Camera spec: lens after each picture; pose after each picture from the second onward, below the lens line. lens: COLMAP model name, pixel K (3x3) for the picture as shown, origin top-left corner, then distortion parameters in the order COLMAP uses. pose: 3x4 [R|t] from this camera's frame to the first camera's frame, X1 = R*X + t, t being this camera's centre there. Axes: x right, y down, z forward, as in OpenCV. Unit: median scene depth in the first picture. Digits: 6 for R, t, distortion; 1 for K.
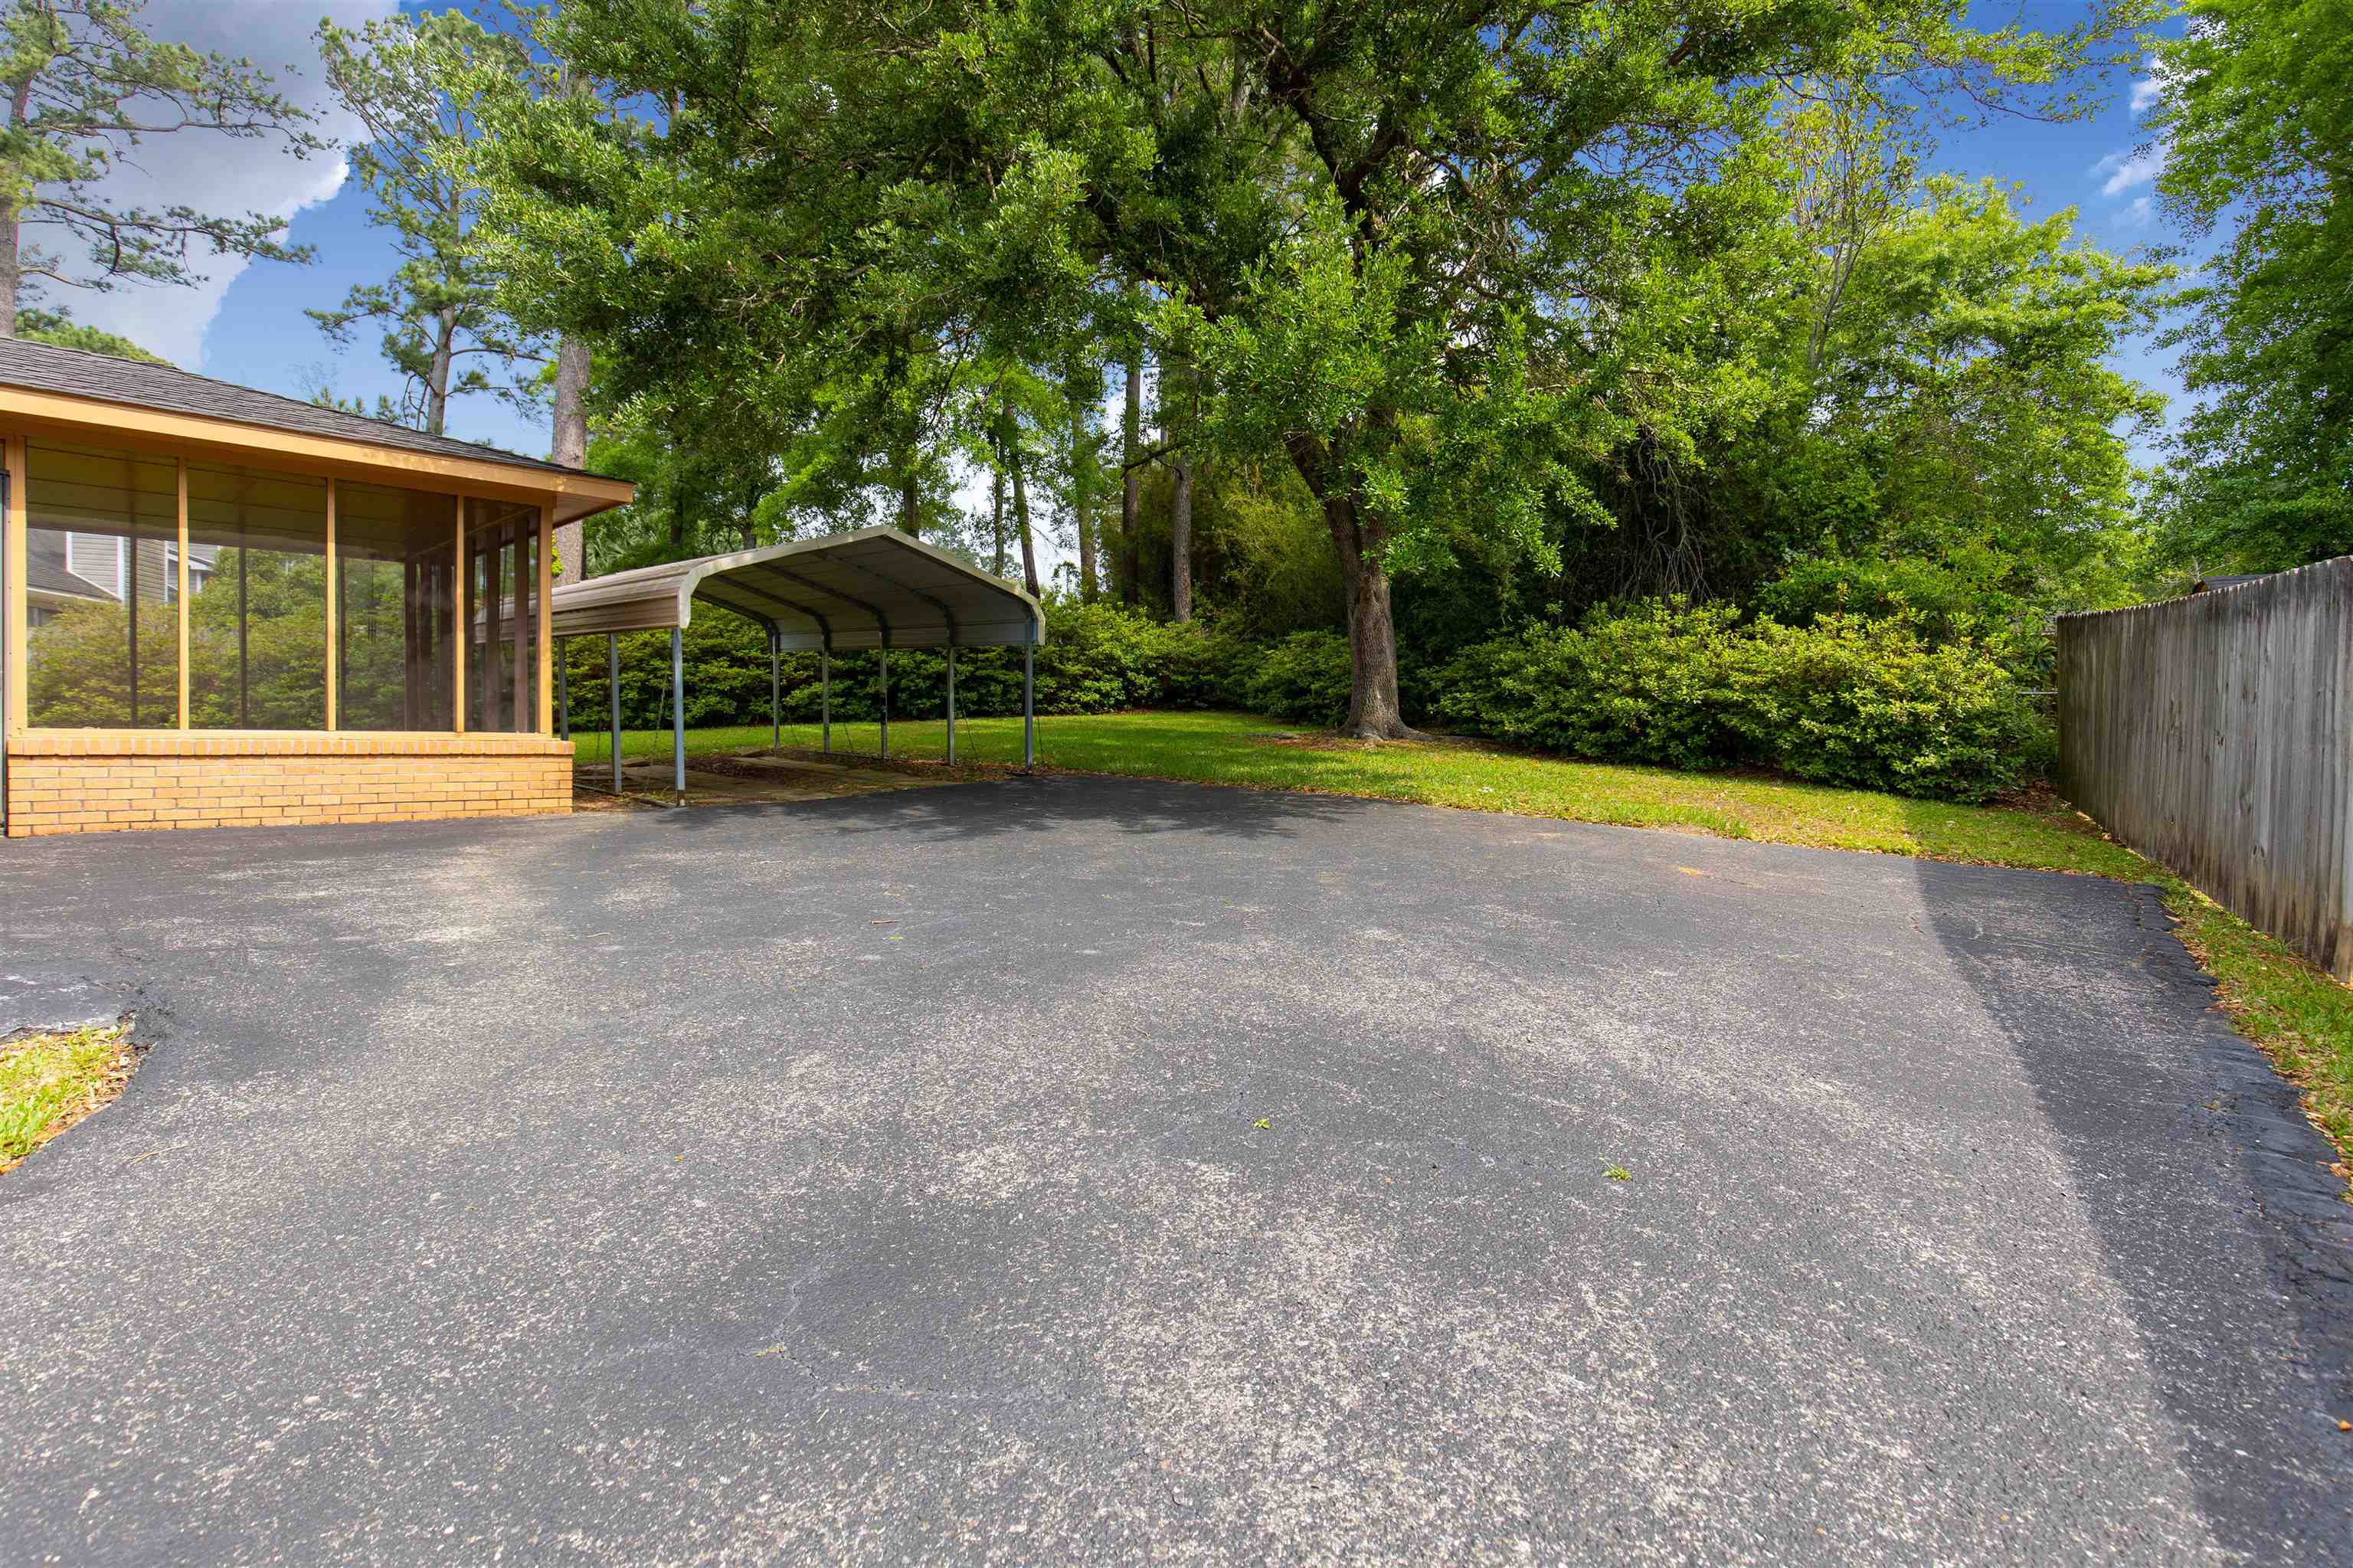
lens RADIAL K [[1141.5, 0, 1181.0], [0, 1141.5, 771.8], [0, 0, 1]] dist [0.001266, 0.003776]
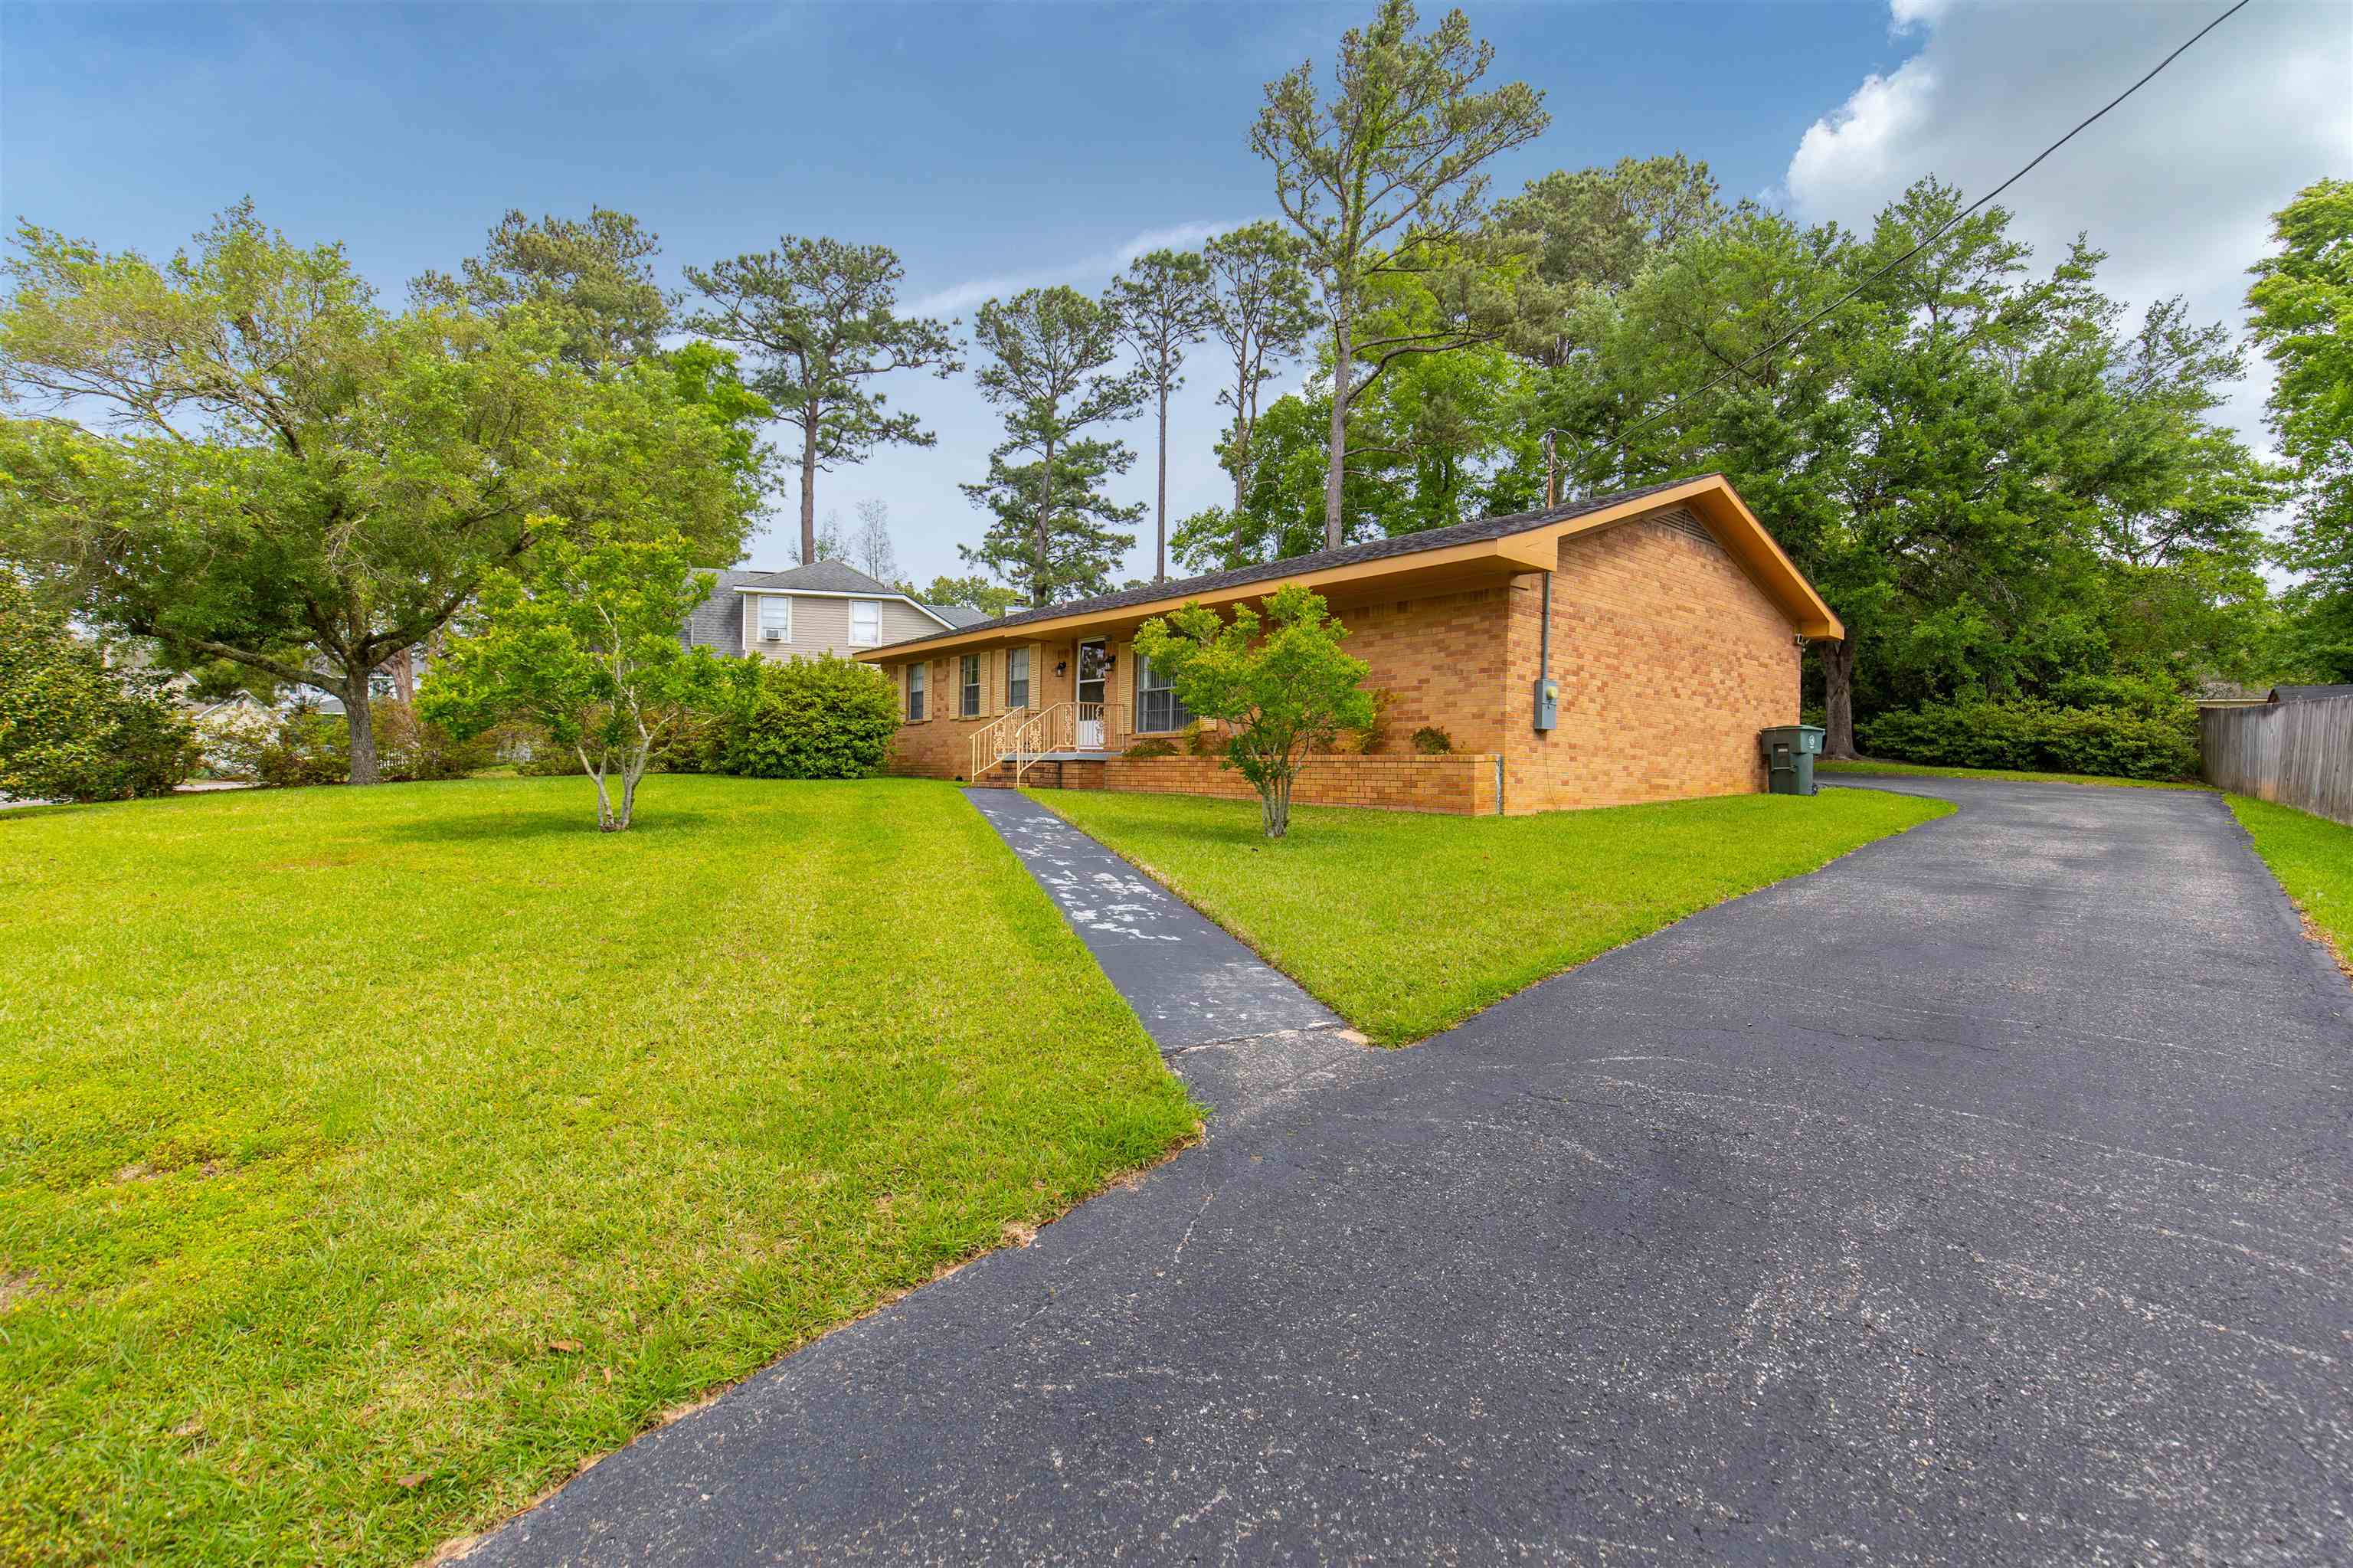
lens RADIAL K [[1141.5, 0, 1175.7], [0, 1141.5, 782.0], [0, 0, 1]] dist [0.001266, 0.003776]
pose [[0.994758, 0.013689, -0.101337, -1.031128], [-0.017028, 0.999338, -0.032163, 0.124546], [0.100829, 0.033720, 0.994332, -1.466323]]
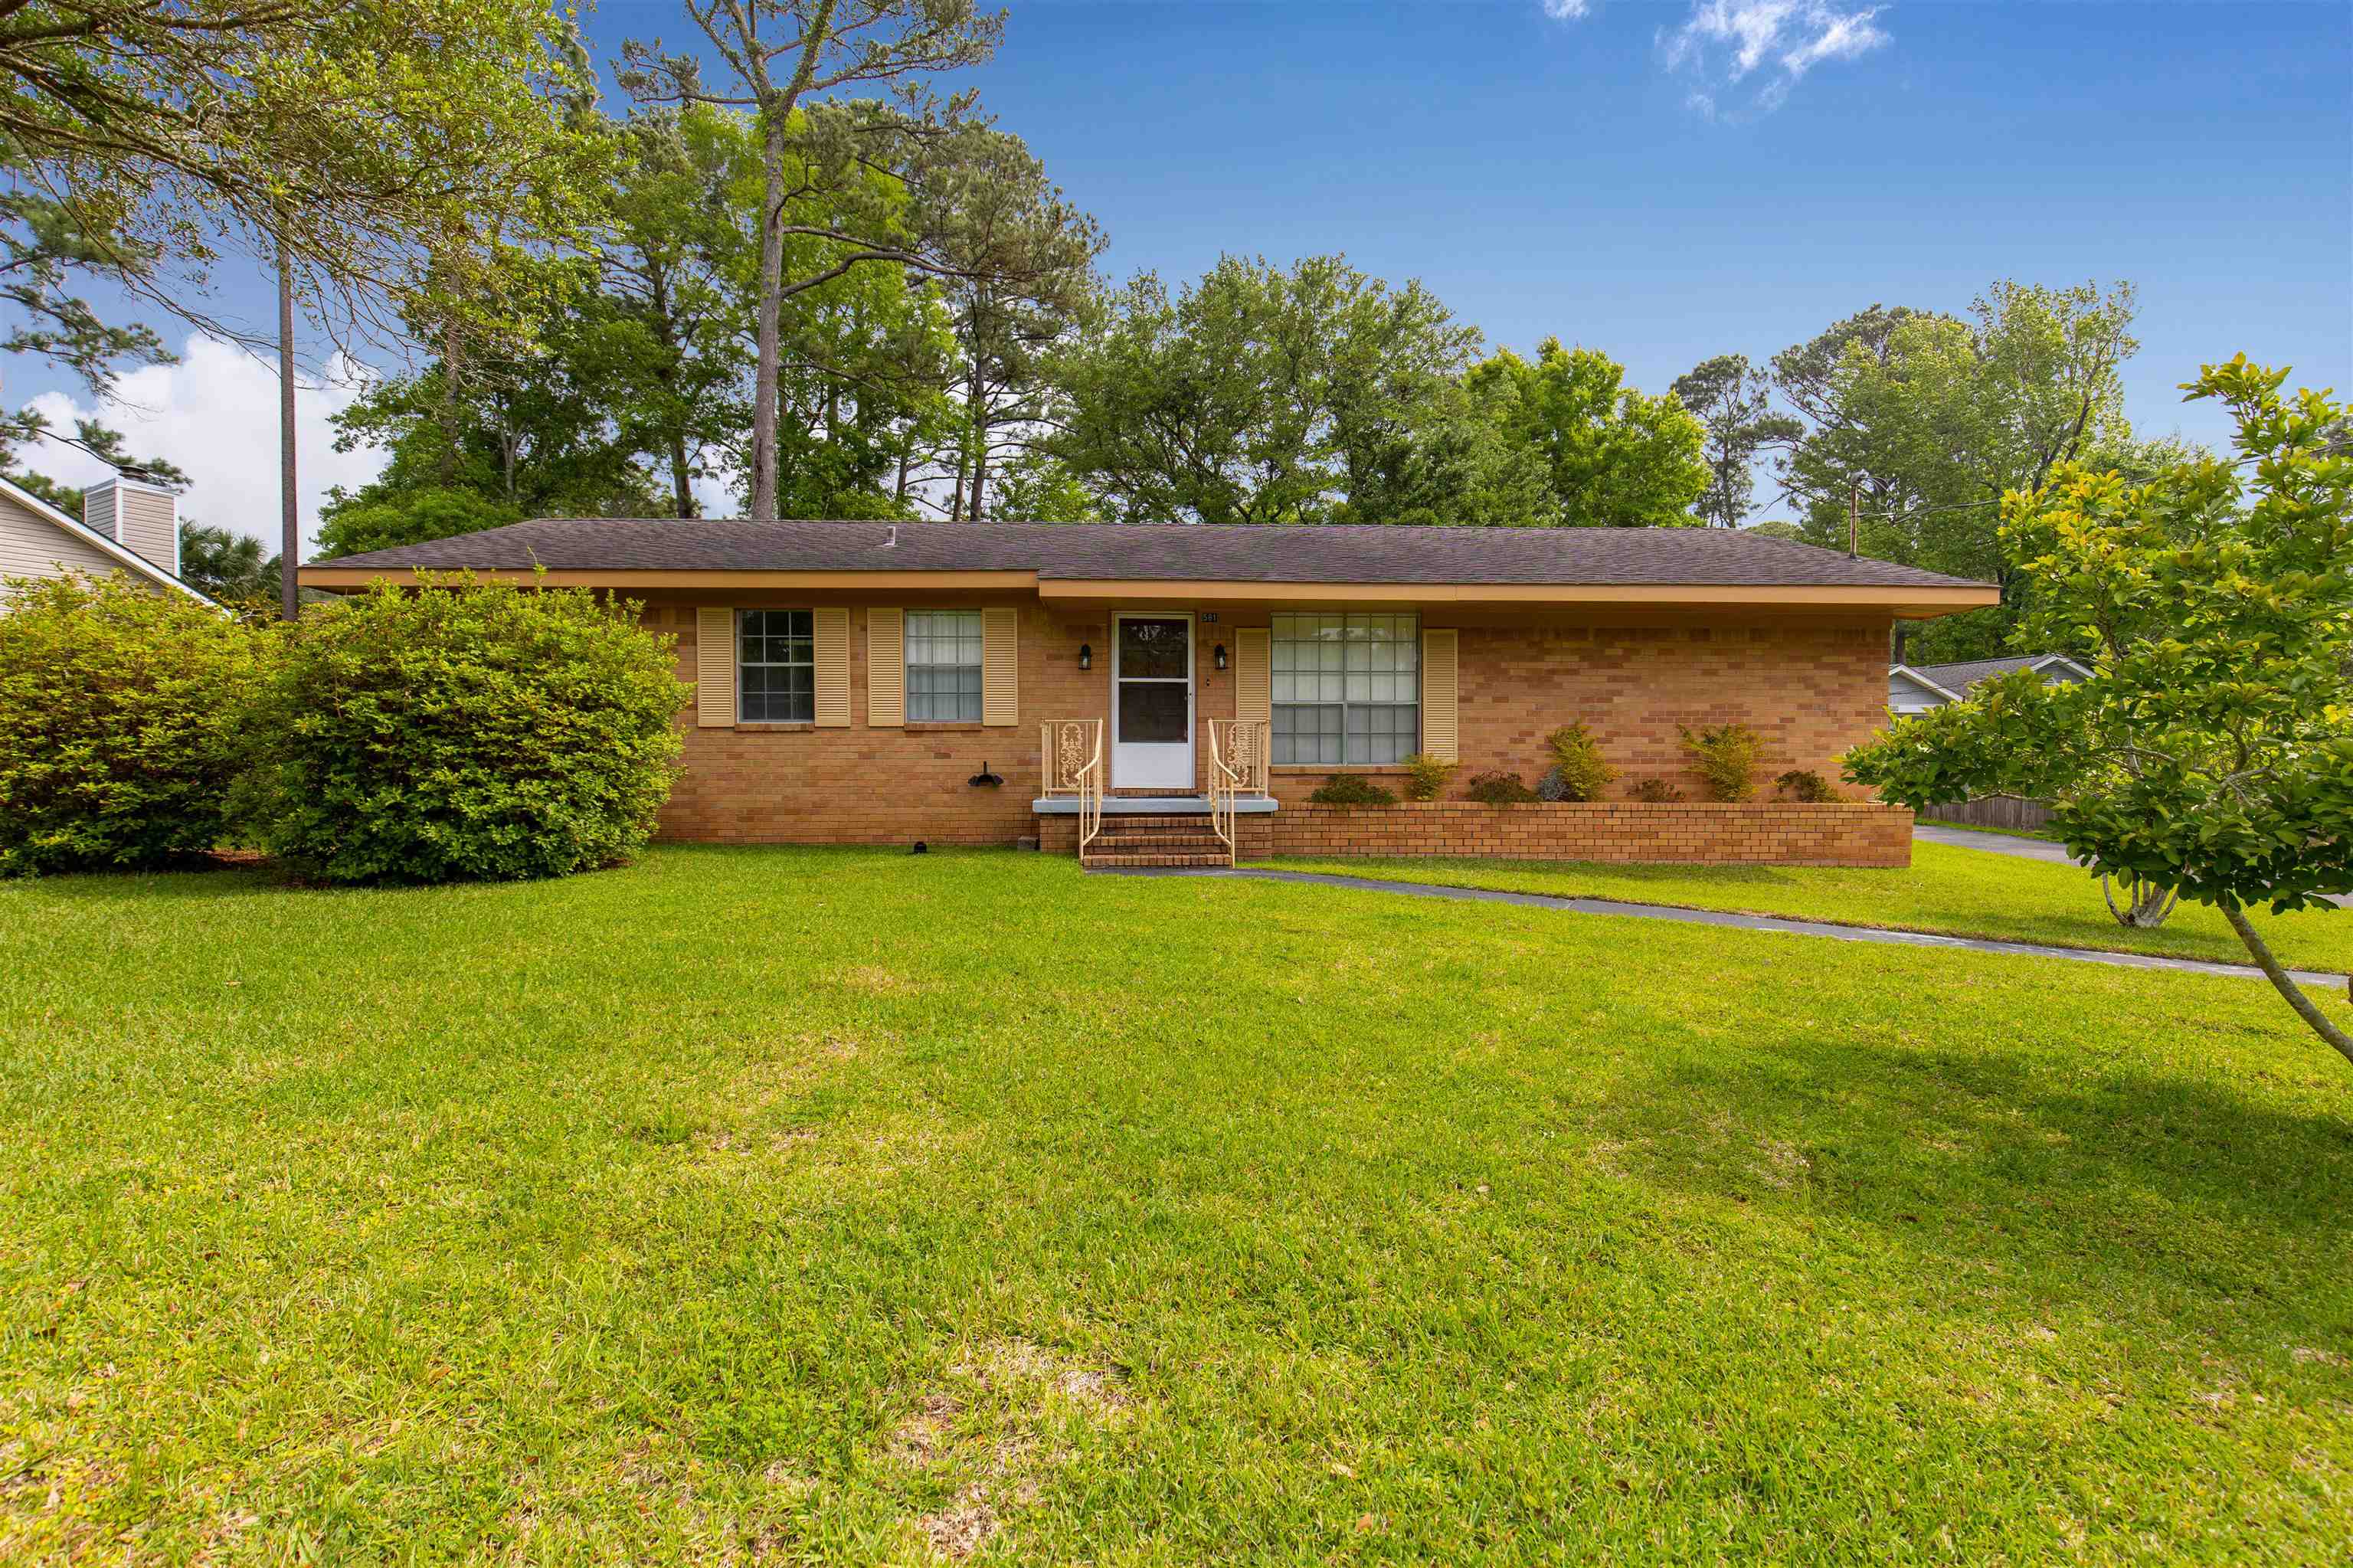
lens RADIAL K [[1141.5, 0, 1172.7], [0, 1141.5, 776.3], [0, 0, 1]] dist [0.001266, 0.003776]
pose [[0.674156, 0.008956, 0.738535, -2.045175], [0.026552, 0.998986, -0.036351, 0.056055], [-0.738112, 0.044115, 0.673234, -0.585235]]
